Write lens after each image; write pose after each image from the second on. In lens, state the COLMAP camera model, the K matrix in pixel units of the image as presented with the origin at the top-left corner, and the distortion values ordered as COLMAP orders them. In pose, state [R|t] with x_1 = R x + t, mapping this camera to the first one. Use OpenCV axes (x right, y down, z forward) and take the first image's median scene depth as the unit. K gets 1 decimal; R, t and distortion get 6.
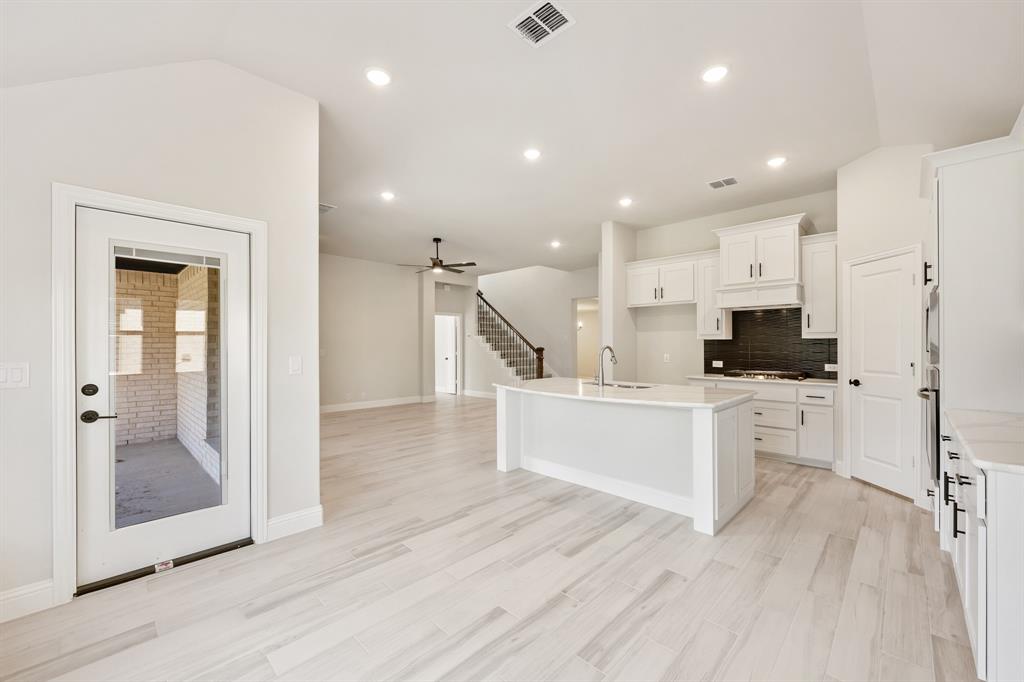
lens RADIAL K [[413.6, 0, 511.0], [0, 413.6, 343.5], [0, 0, 1]] dist [-0.001468, -0.000136]
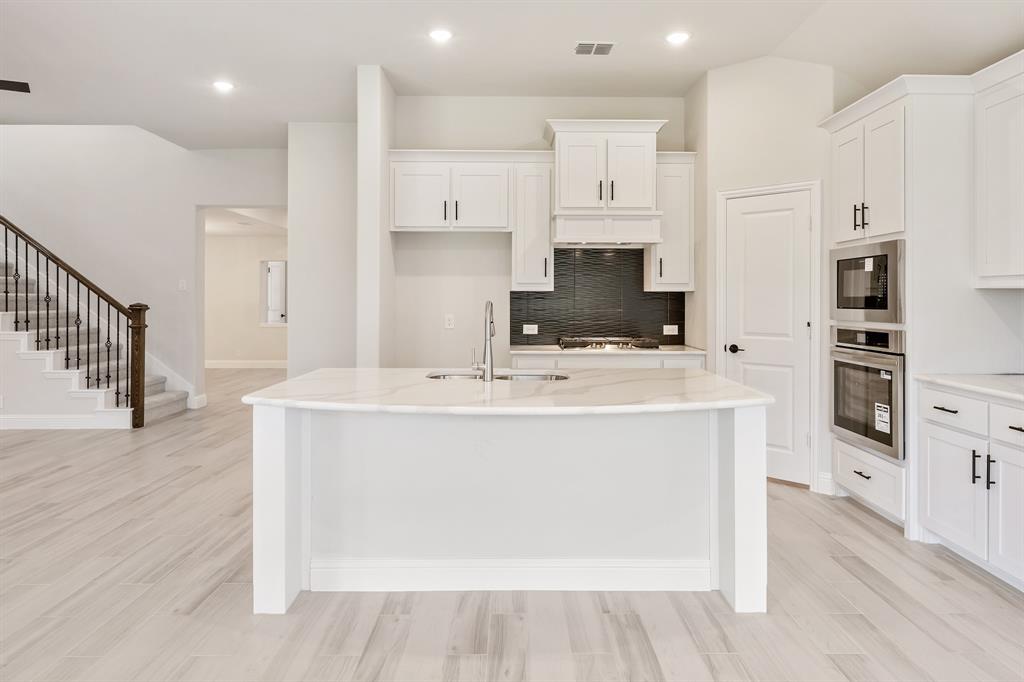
lens RADIAL K [[653.9, 0, 523.7], [0, 653.9, 294.2], [0, 0, 1]] dist [-0.002393, 0.000517]
pose [[0.705648, 0.008339, 0.708514, -0.226967], [-0.005469, 0.999965, -0.006321, 0.001434], [-0.708542, 0.000585, 0.705668, 0.287664]]
